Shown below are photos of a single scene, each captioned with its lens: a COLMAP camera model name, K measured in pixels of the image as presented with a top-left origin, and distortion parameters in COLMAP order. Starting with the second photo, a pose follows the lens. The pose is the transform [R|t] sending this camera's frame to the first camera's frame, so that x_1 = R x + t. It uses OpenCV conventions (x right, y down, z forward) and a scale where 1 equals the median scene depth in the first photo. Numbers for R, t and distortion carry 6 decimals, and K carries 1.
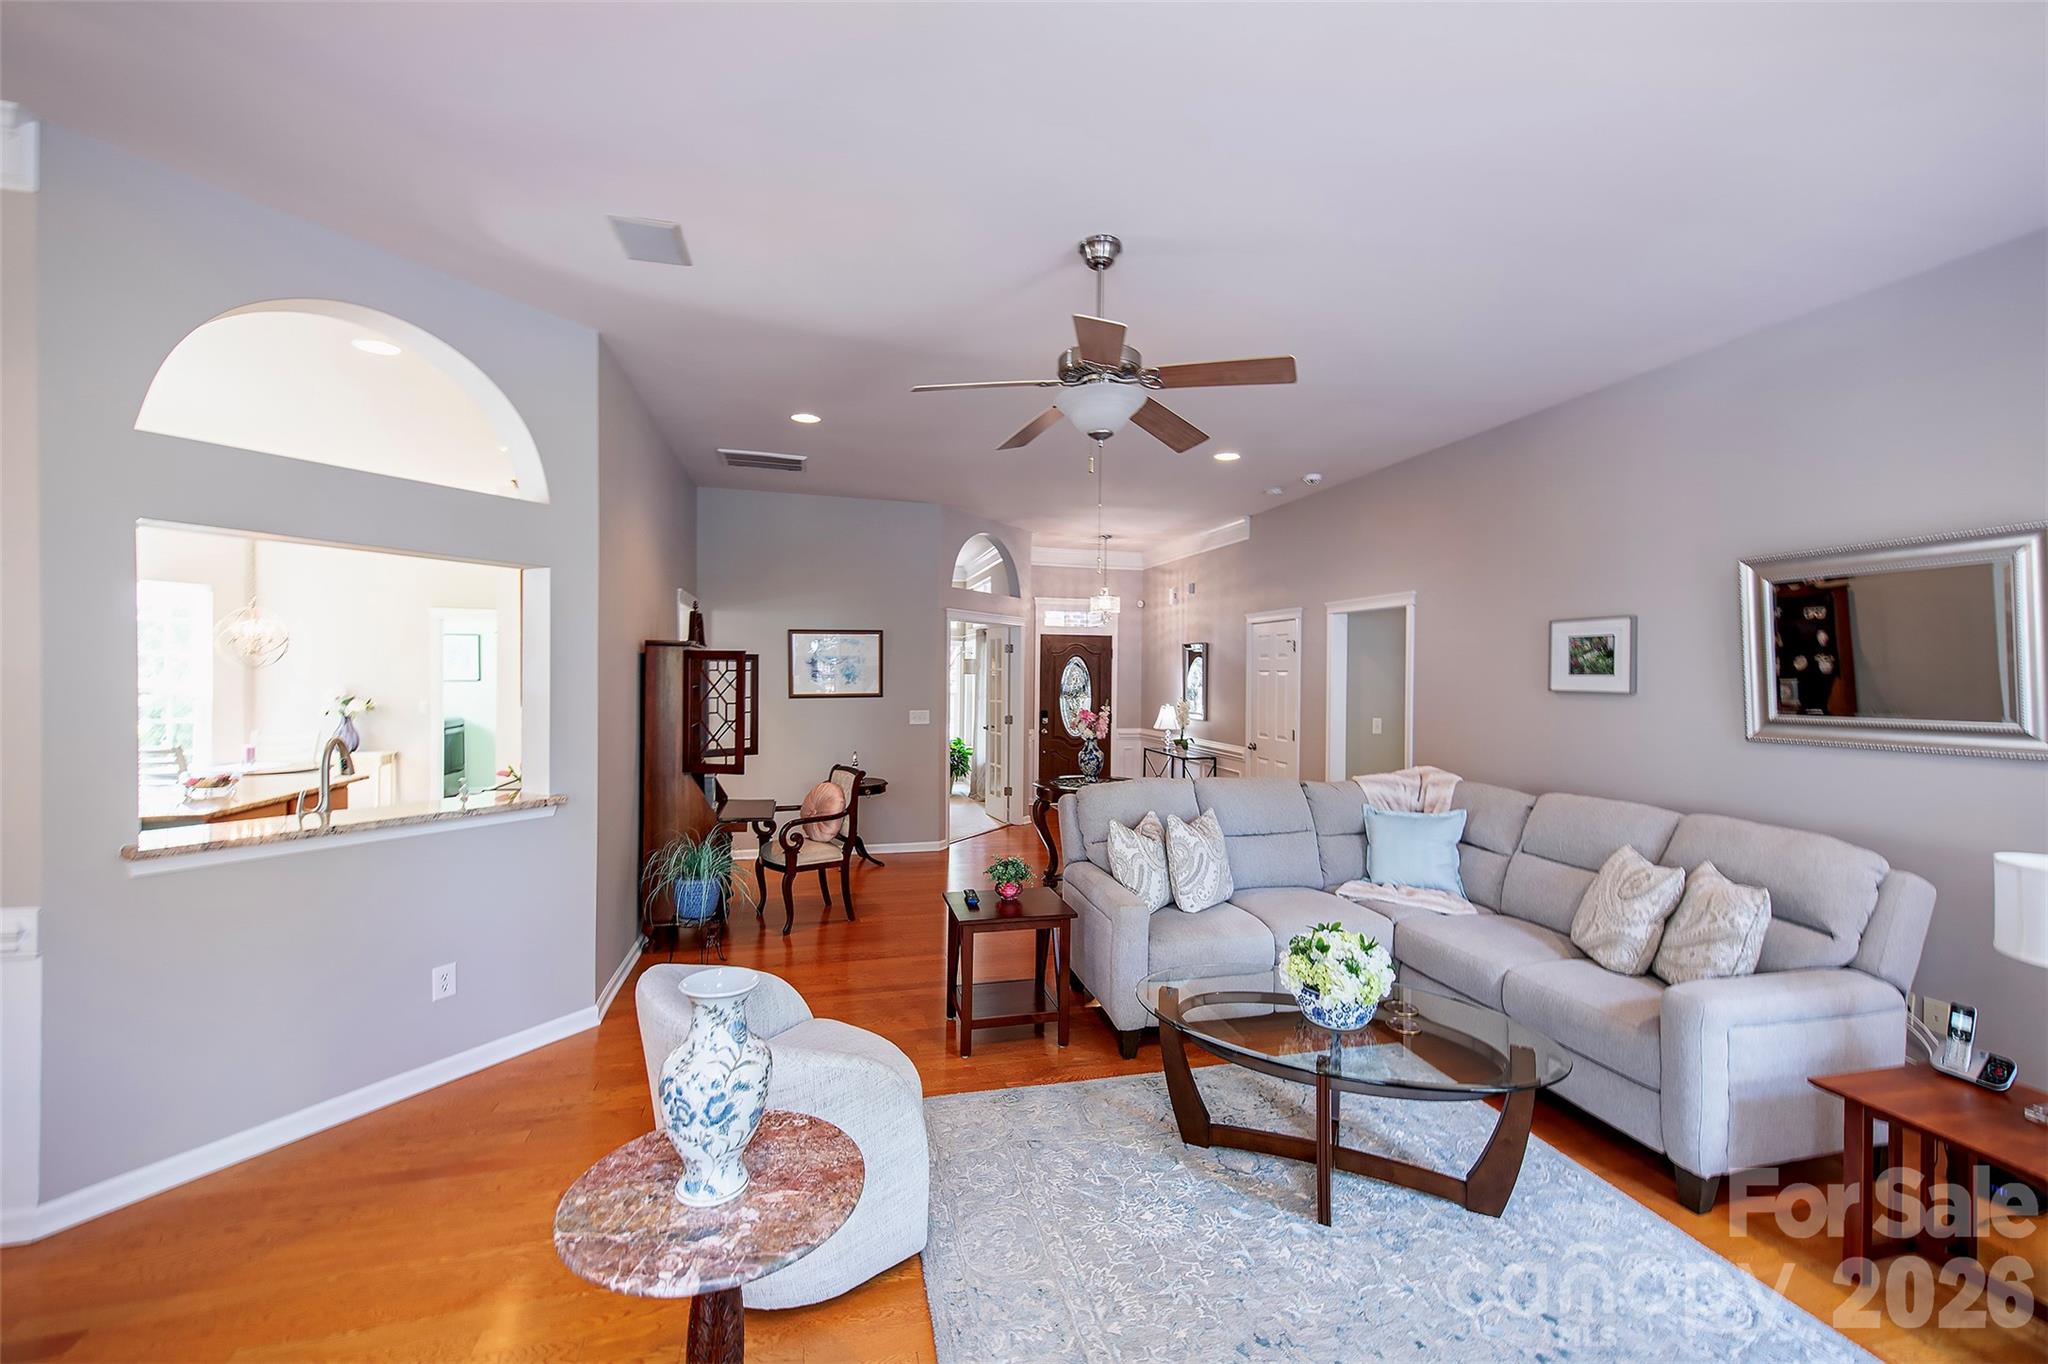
lens RADIAL K [[834.8, 0, 1015.6], [0, 834.8, 669.2], [0, 0, 1]] dist [0.015216, -0.003697]
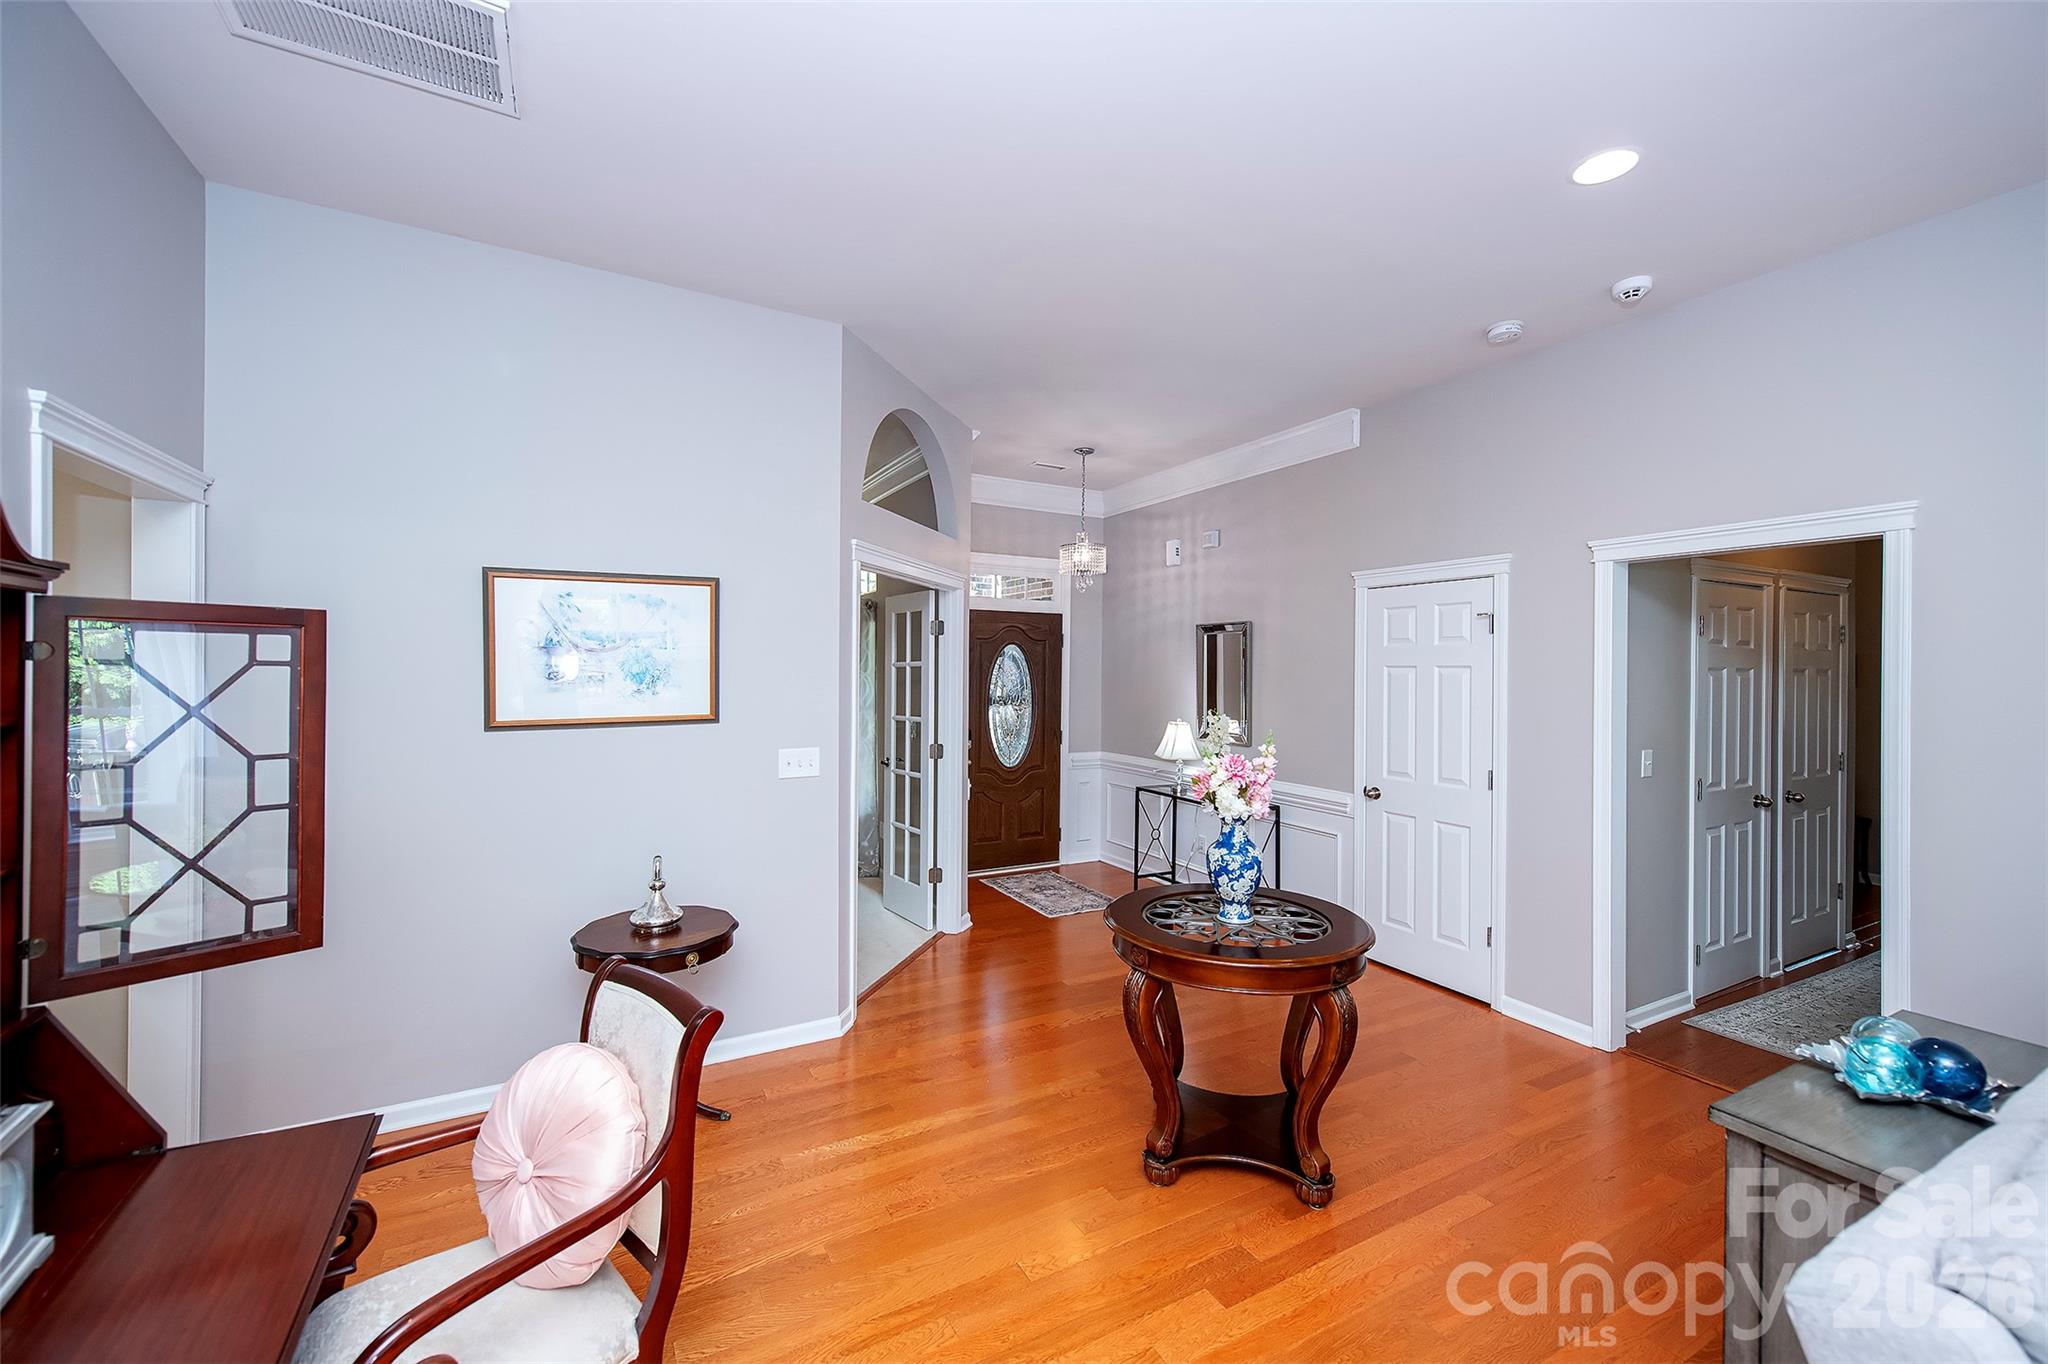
lens RADIAL K [[834.8, 0, 1025.6], [0, 834.8, 676.7], [0, 0, 1]] dist [0.015216, -0.003697]
pose [[0.969370, -0.003430, 0.245579, -0.095308], [0.000134, 0.999910, 0.013438, 0.001373], [-0.245603, -0.012994, 0.969283, 0.446642]]
